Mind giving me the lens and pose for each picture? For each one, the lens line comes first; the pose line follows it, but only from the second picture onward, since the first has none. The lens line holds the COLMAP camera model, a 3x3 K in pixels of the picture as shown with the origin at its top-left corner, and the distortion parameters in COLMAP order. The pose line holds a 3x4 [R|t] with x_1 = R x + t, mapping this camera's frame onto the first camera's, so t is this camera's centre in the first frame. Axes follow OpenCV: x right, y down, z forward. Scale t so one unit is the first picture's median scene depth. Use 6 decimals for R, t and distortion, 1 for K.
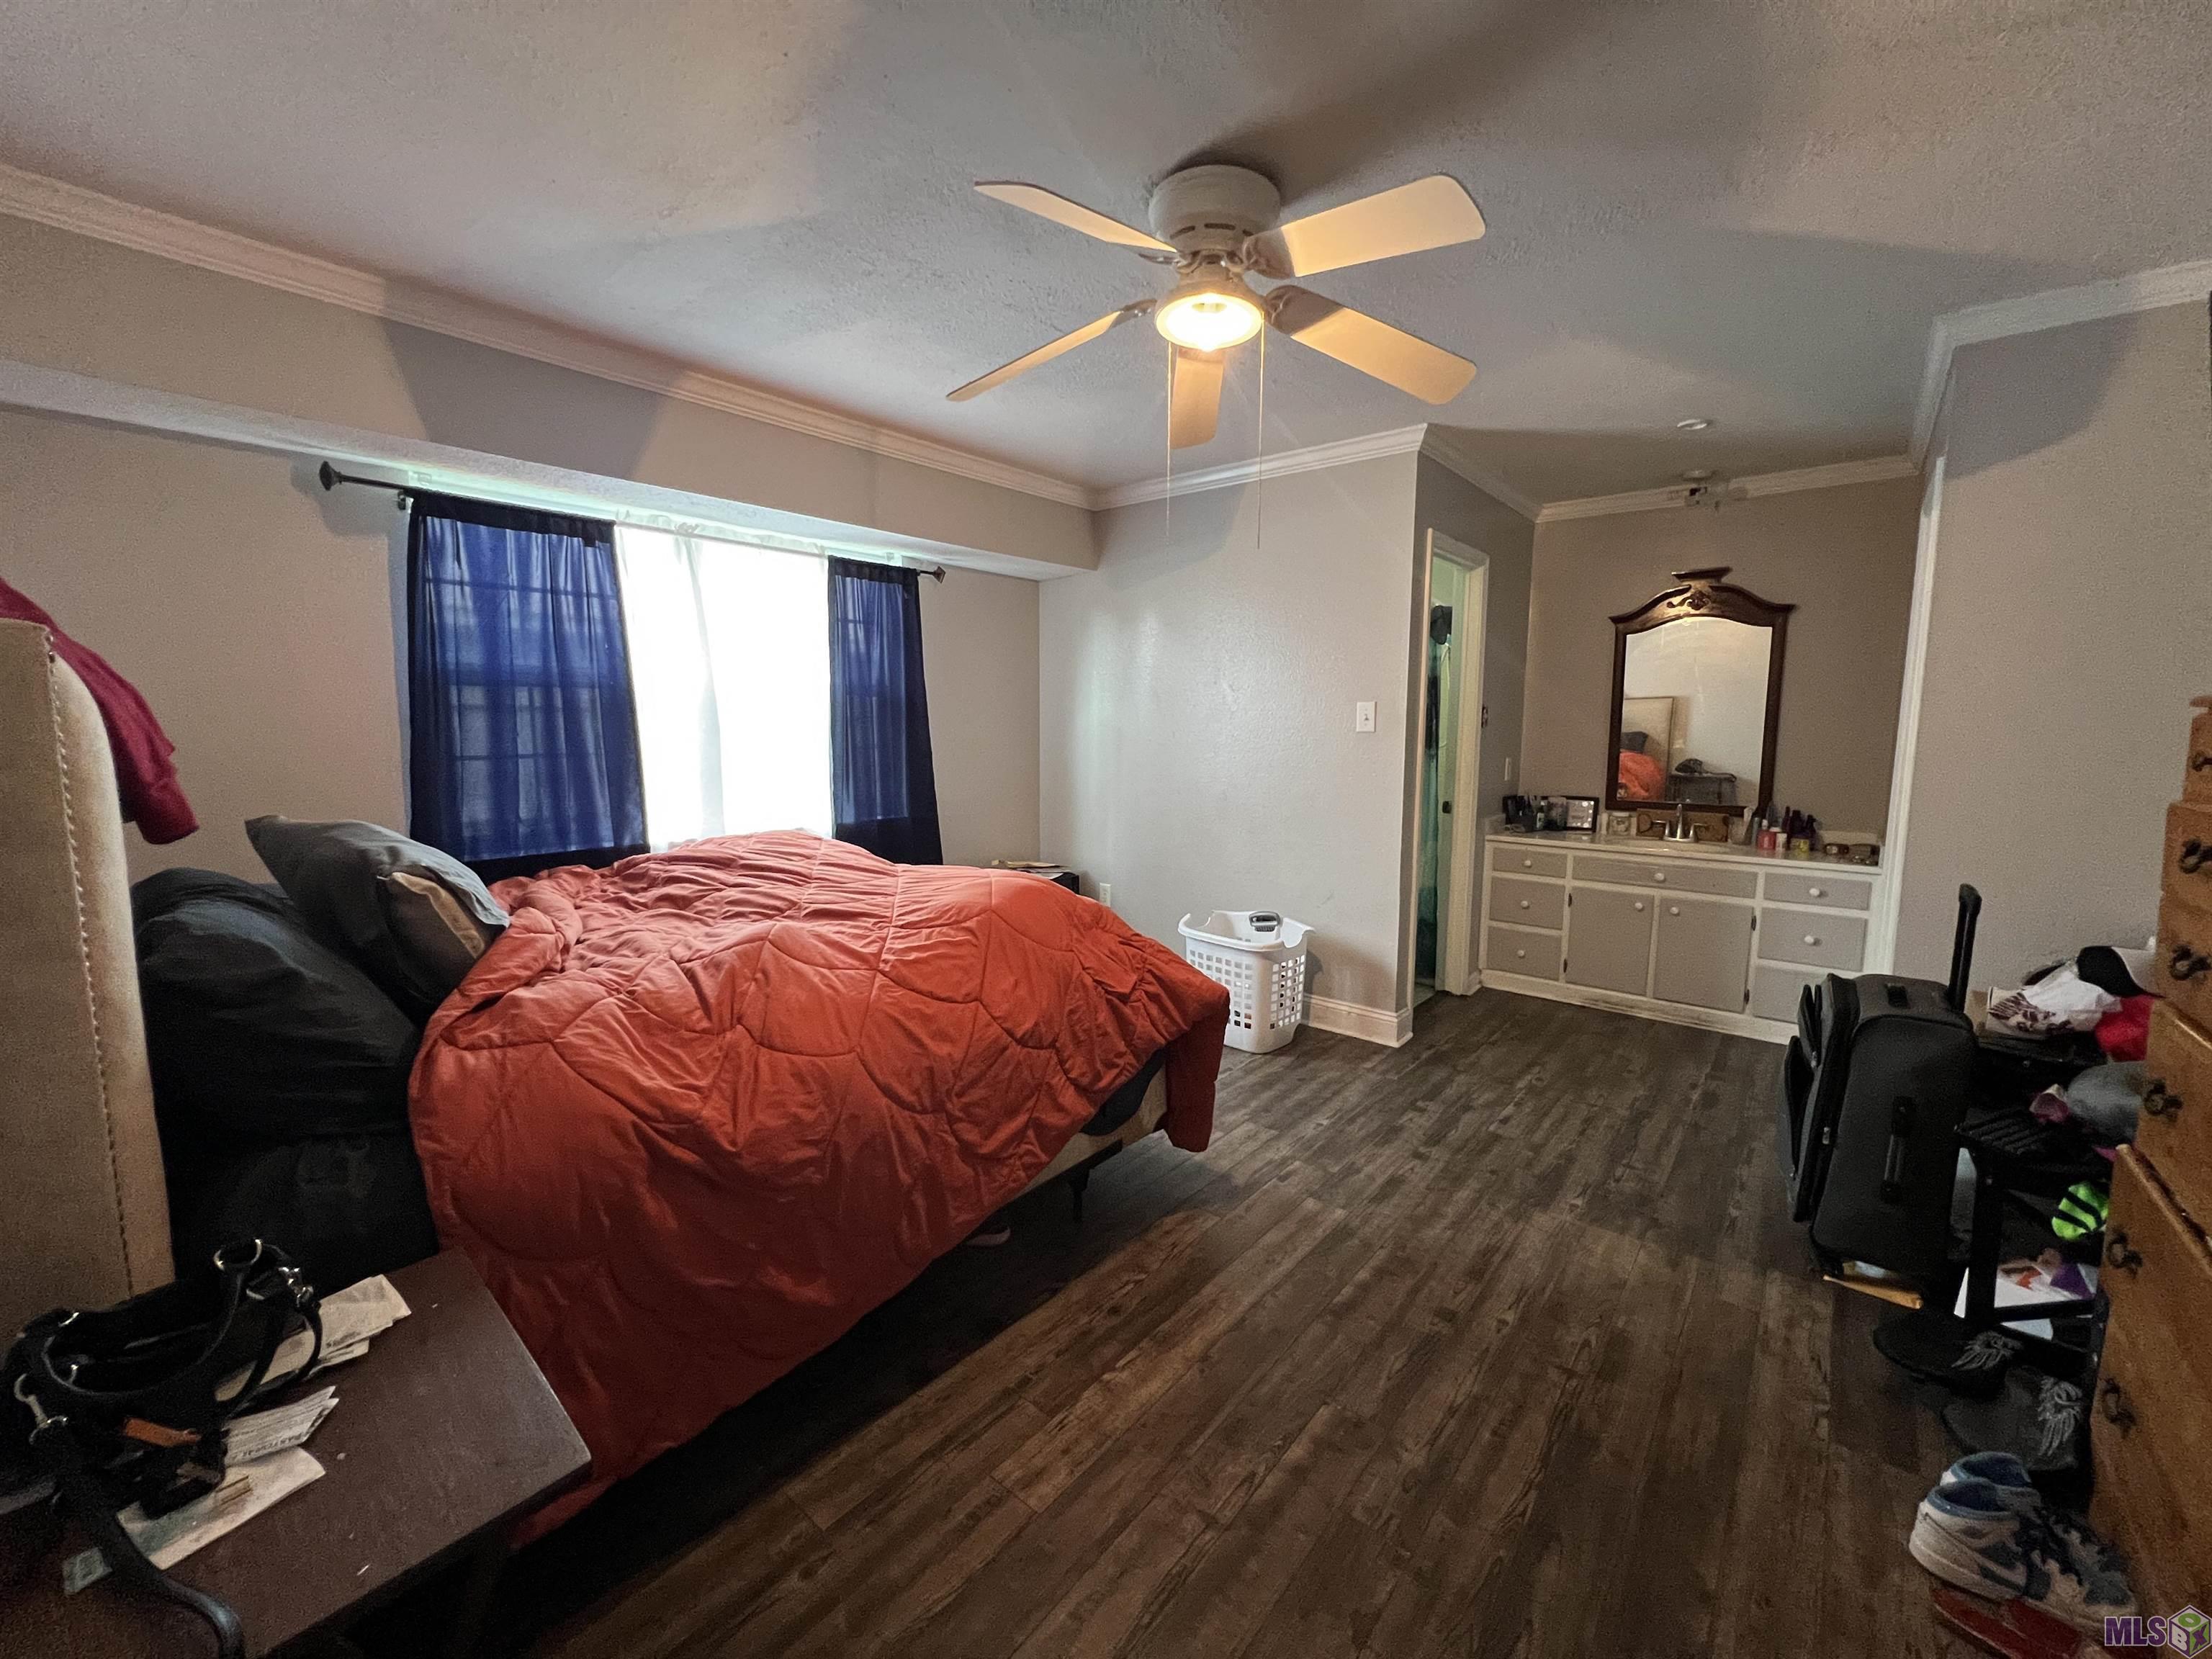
lens RADIAL K [[883.7, 0, 1102.6], [0, 883.7, 822.3], [0, 0, 1]] dist [-0.007225, 0.000950]
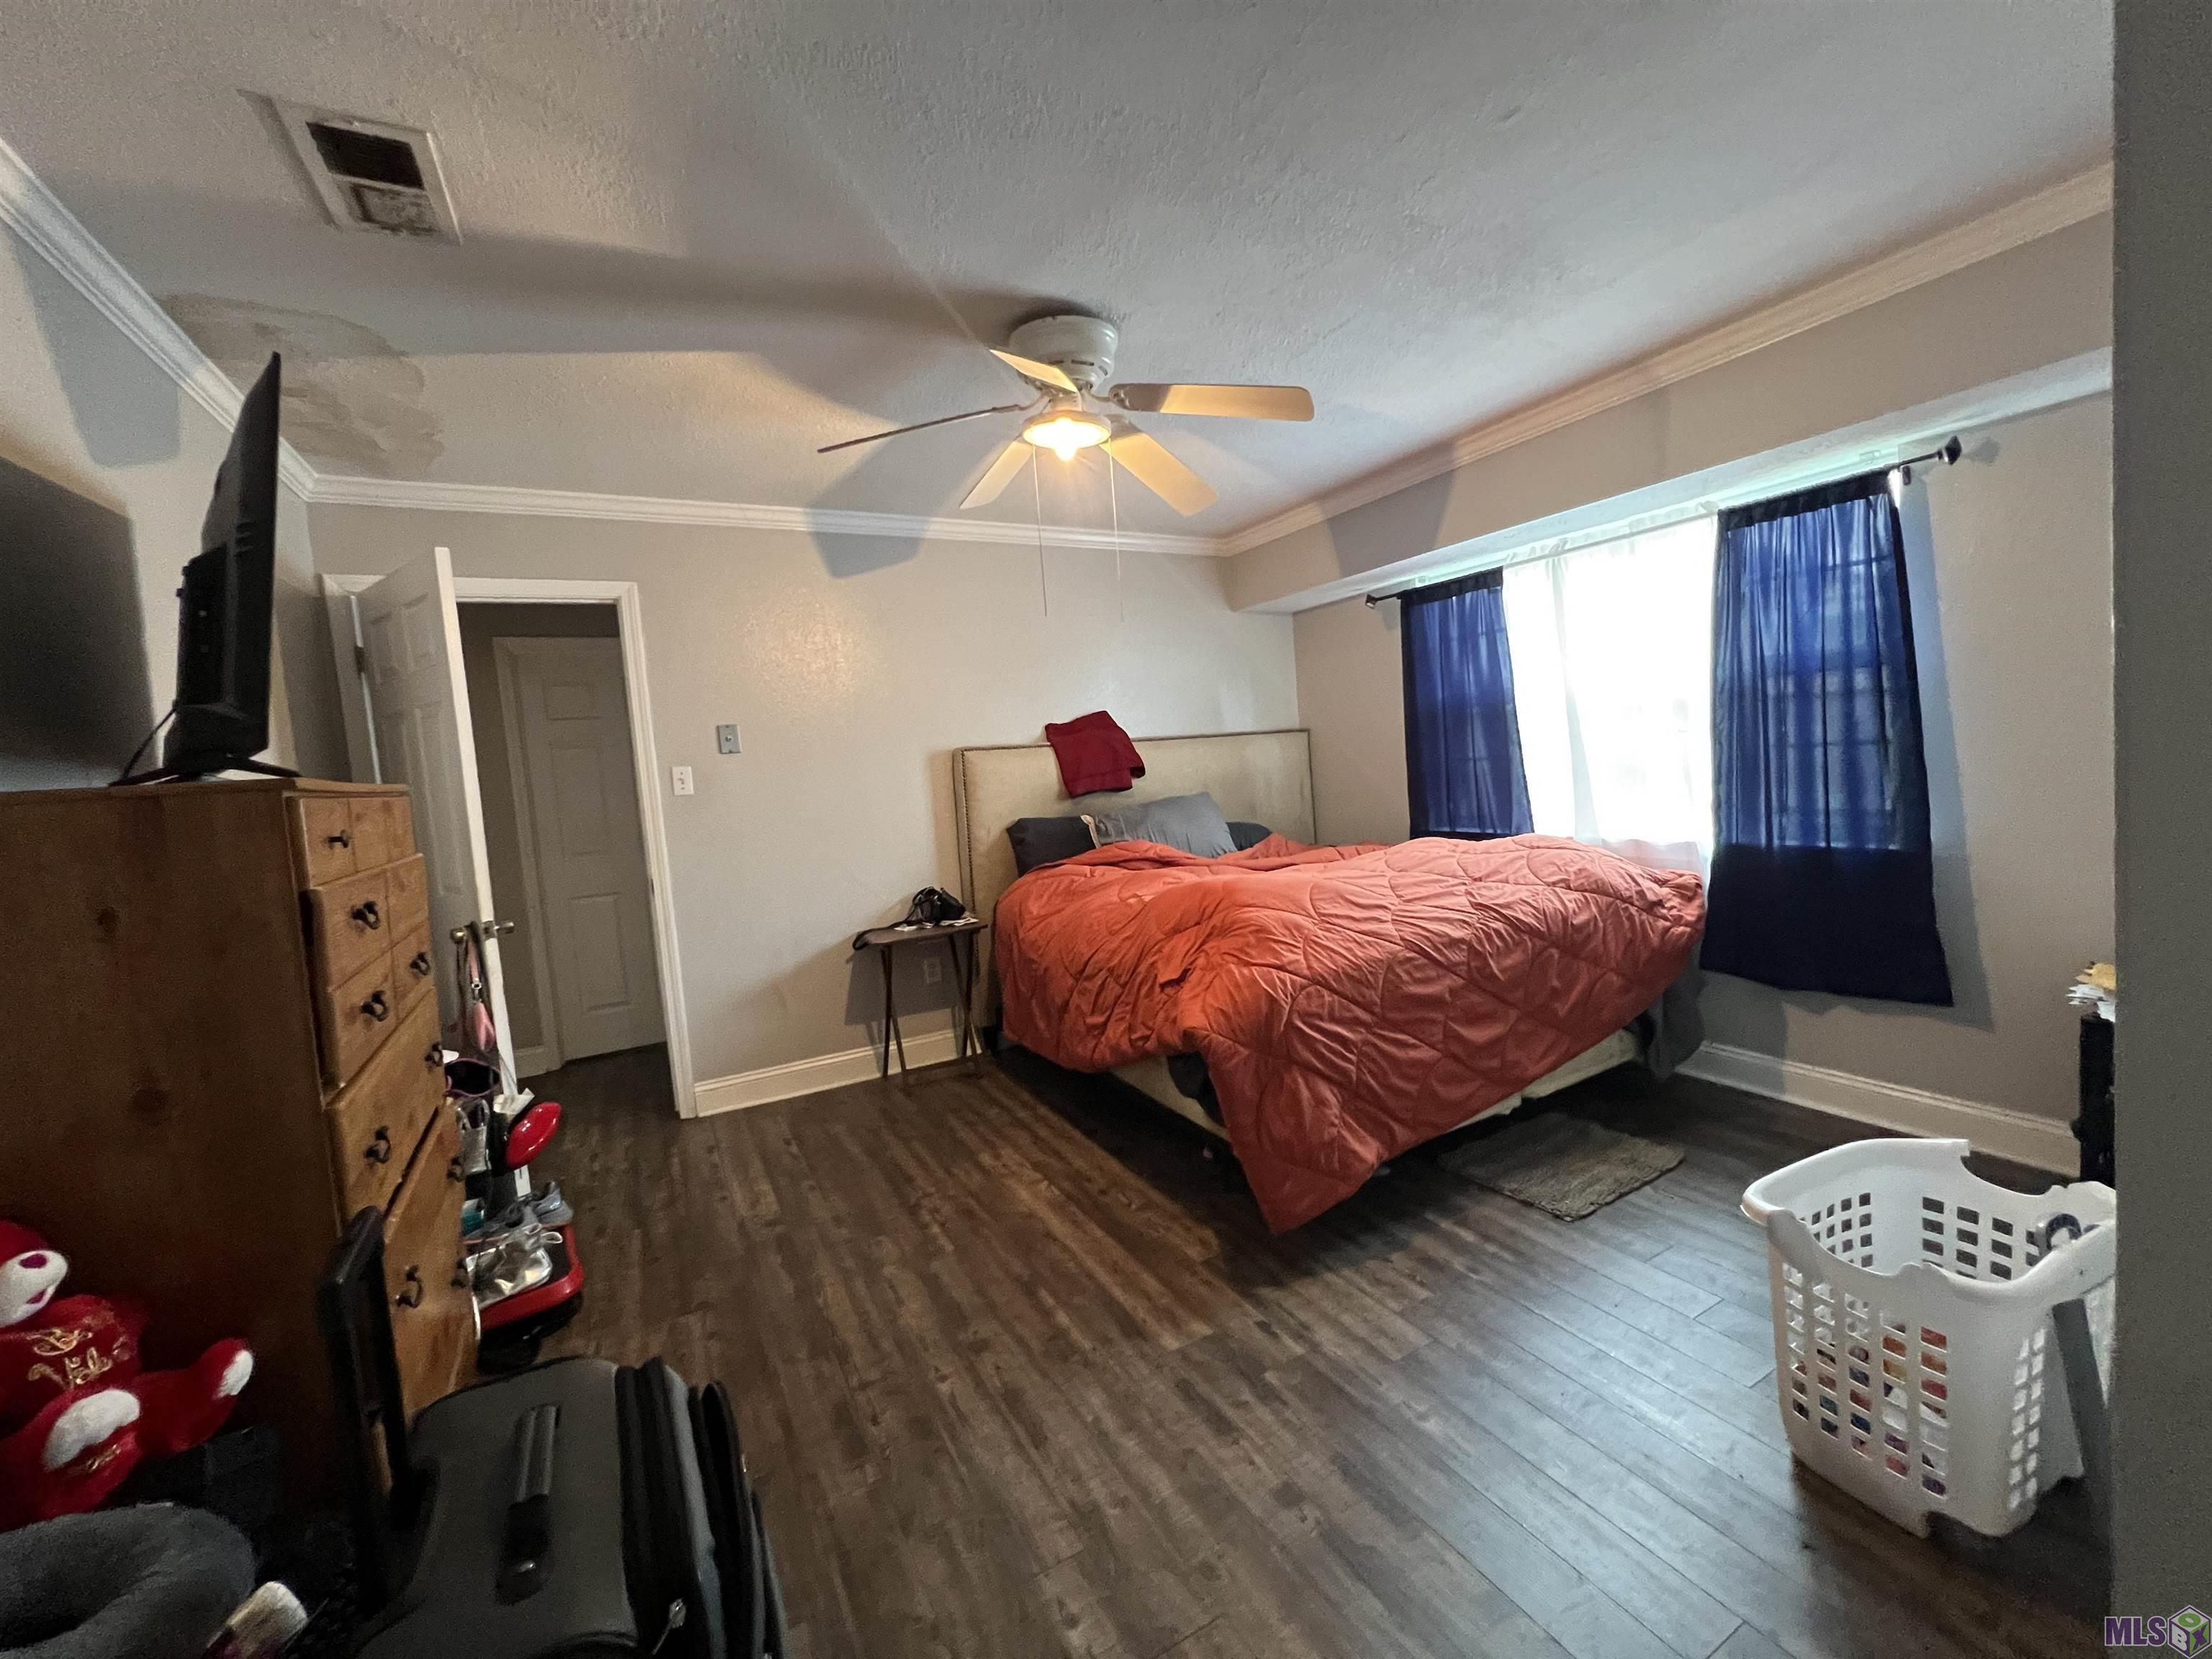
lens RADIAL K [[883.8, 0, 1110.2], [0, 883.8, 821.3], [0, 0, 1]] dist [0.000028, 0.000175]
pose [[-0.351900, 0.091125, -0.931591, 1.572445], [-0.036322, 0.993171, 0.110869, -0.211834], [0.935332, 0.072852, -0.346187, 1.845704]]
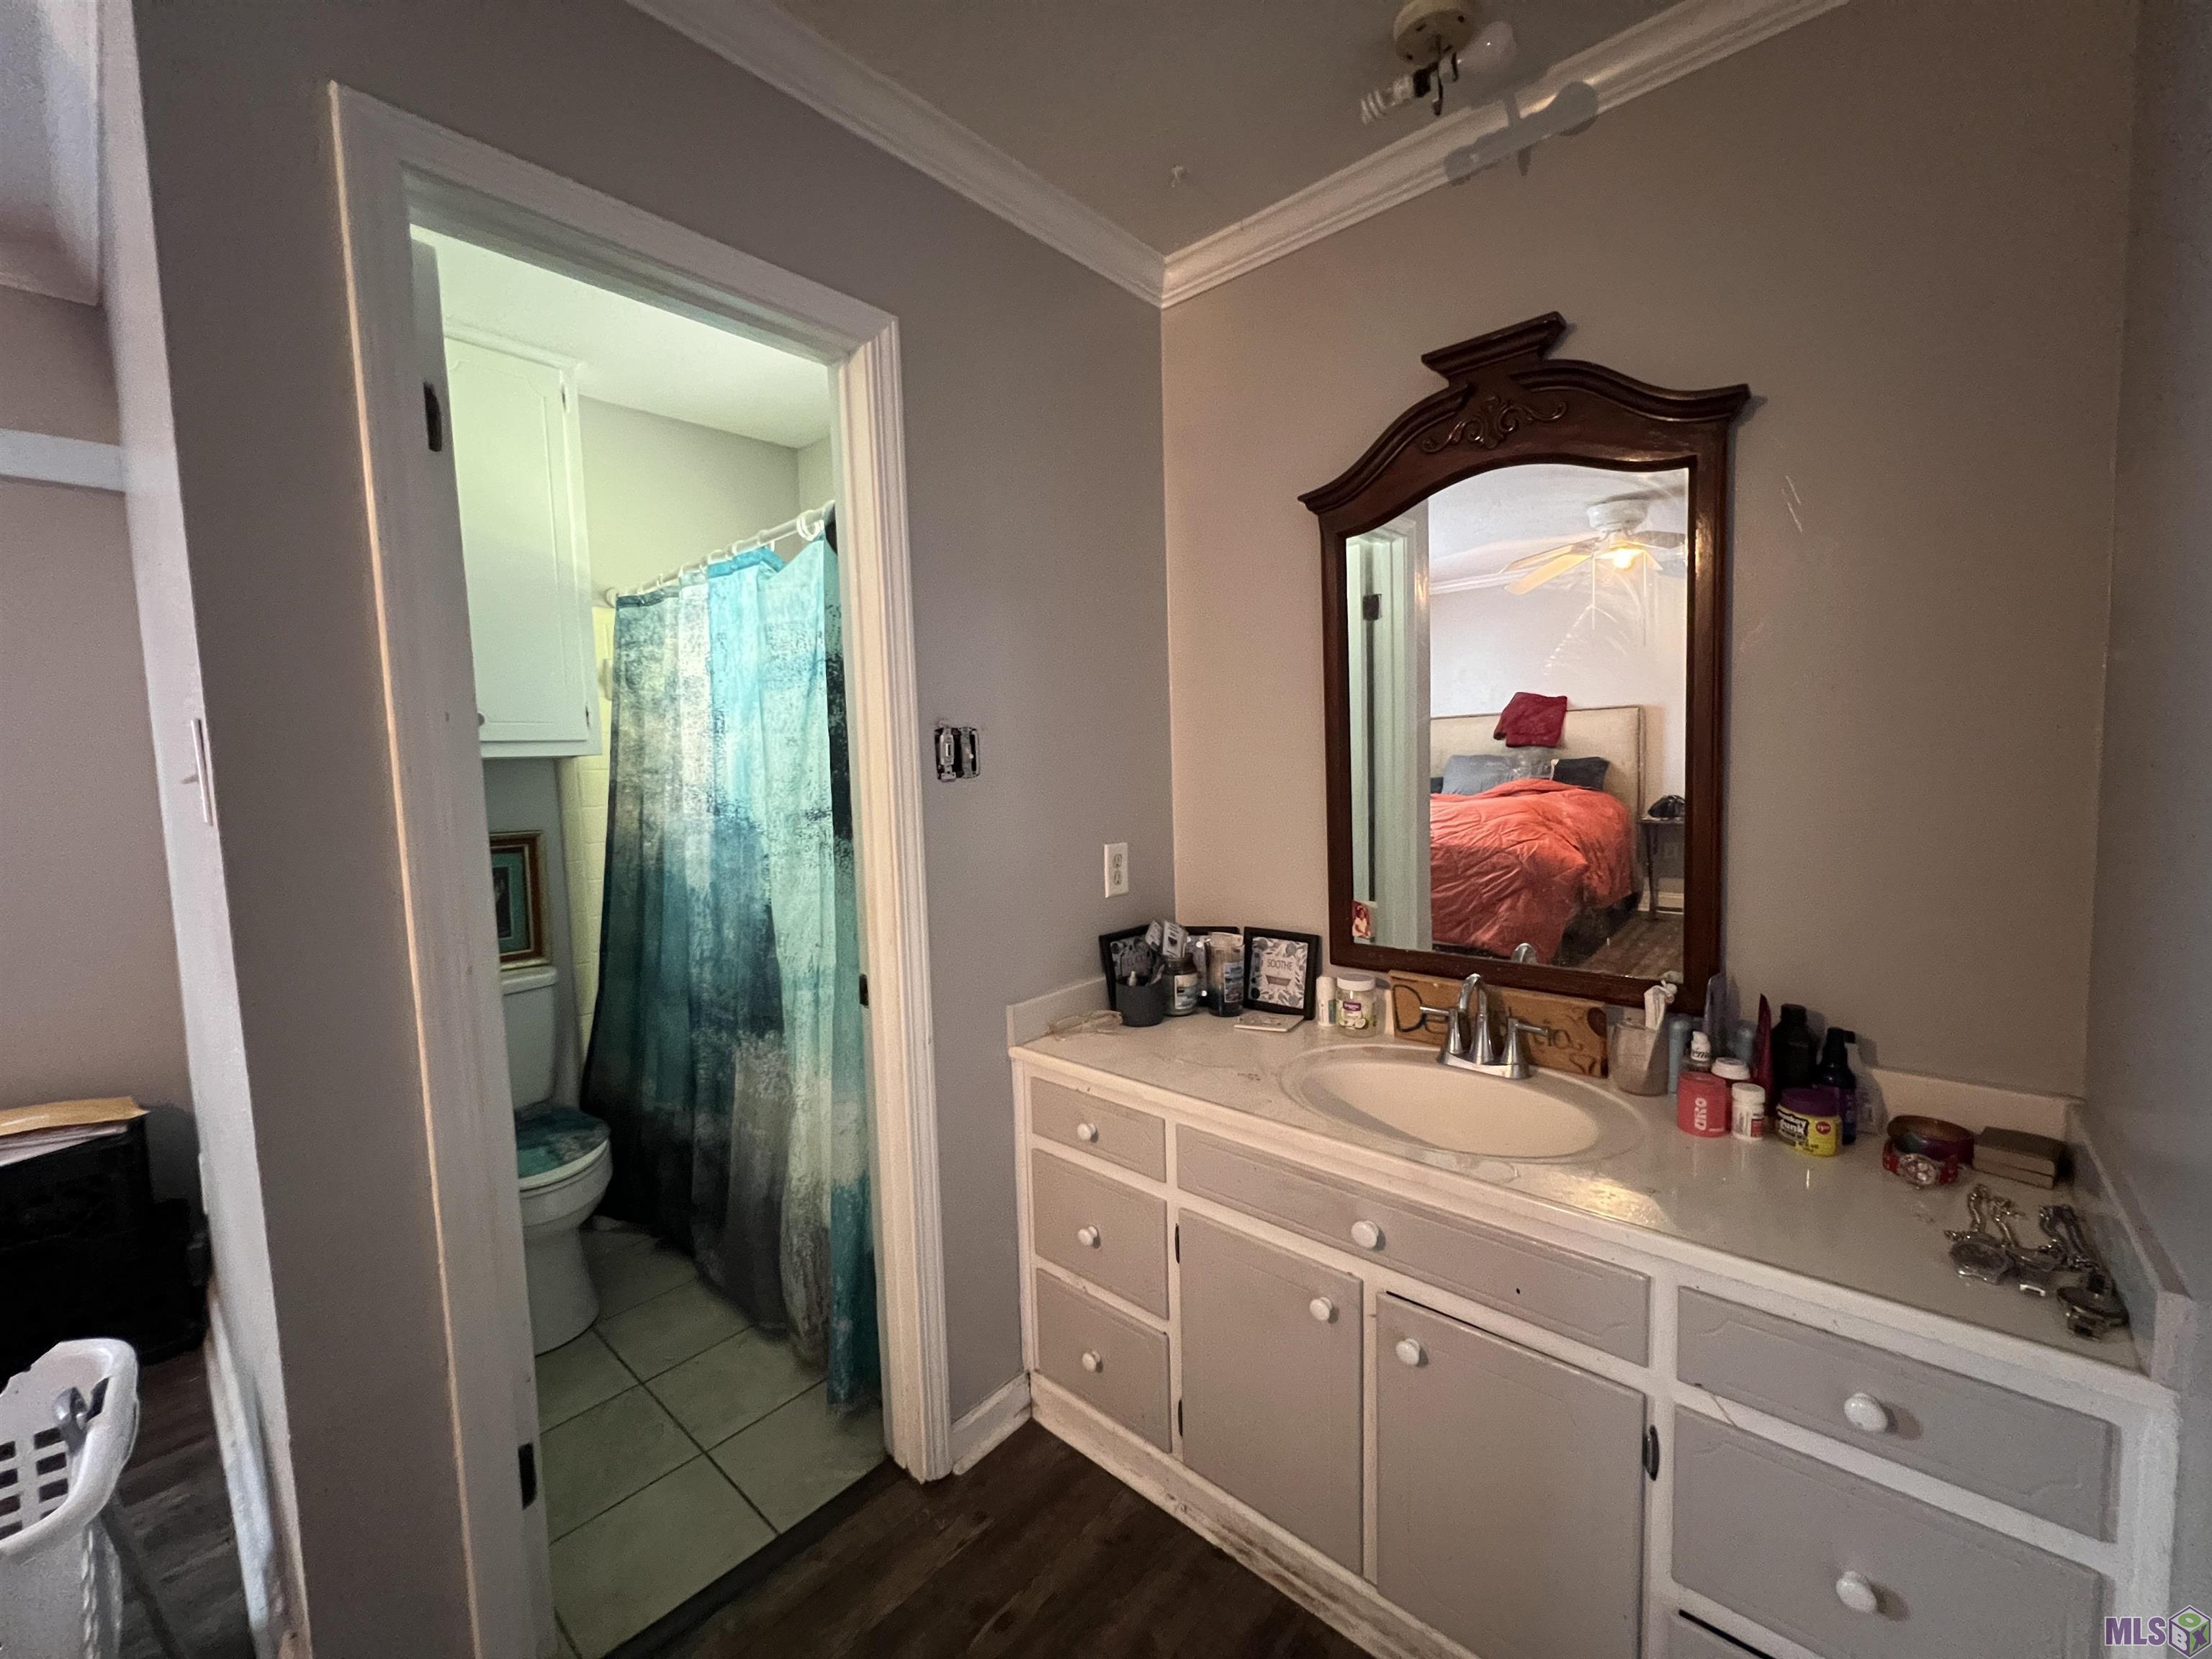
lens RADIAL K [[883.7, 0, 1102.6], [0, 883.7, 822.3], [0, 0, 1]] dist [-0.007225, 0.000950]
pose [[0.999293, -0.026882, -0.026284, 0.469325], [0.025650, 0.998606, -0.046136, -0.064325], [0.027488, 0.045430, 0.998589, 0.573449]]
